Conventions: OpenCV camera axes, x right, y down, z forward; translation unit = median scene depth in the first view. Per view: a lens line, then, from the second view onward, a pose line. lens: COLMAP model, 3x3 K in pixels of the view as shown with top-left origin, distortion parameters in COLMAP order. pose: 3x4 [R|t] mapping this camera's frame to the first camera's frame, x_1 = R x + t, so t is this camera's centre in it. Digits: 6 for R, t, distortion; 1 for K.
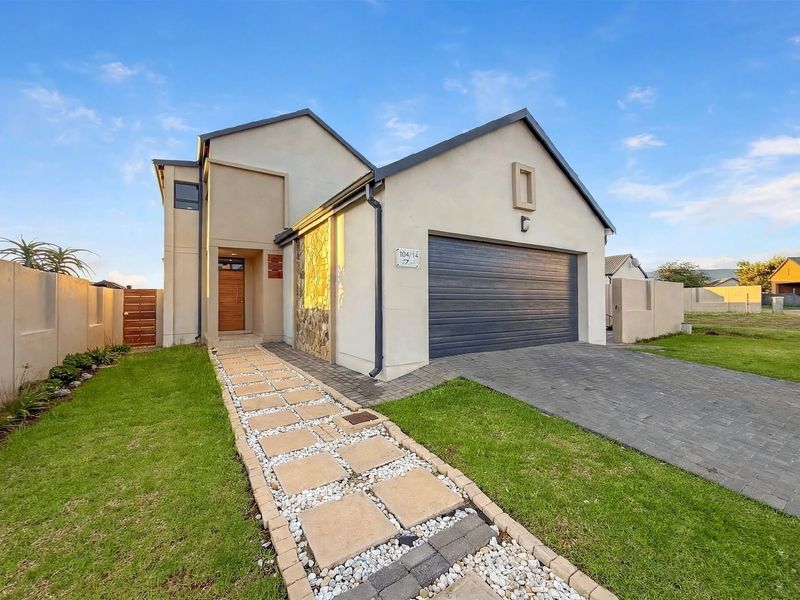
lens RADIAL K [[326.7, 0, 403.6], [0, 326.7, 298.0], [0, 0, 1]] dist [-0.001042, -0.000020]
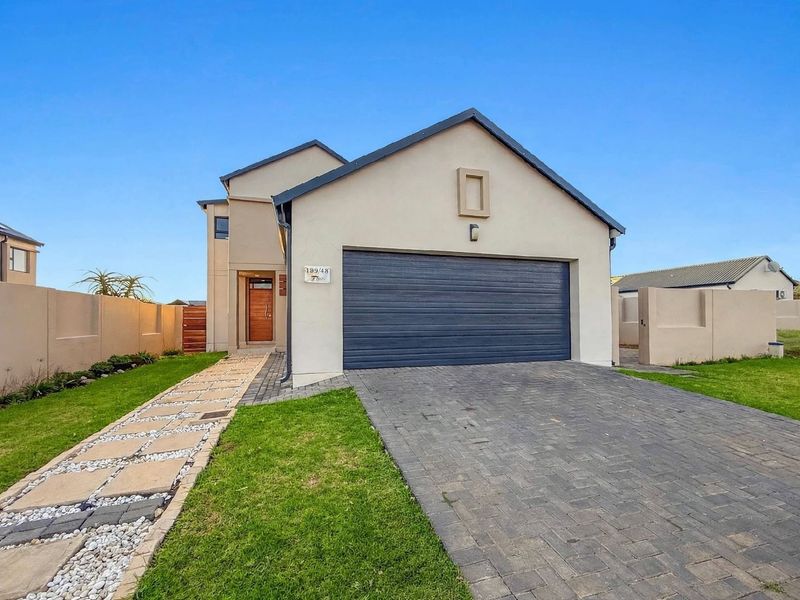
lens RADIAL K [[322.4, 0, 389.4], [0, 322.4, 315.8], [0, 0, 1]] dist [0.002693, 0.000249]
pose [[0.959505, -0.000601, -0.281692, 0.355343], [0.002730, 0.999971, 0.007165, 0.005010], [0.281680, -0.007644, 0.959478, 0.038571]]
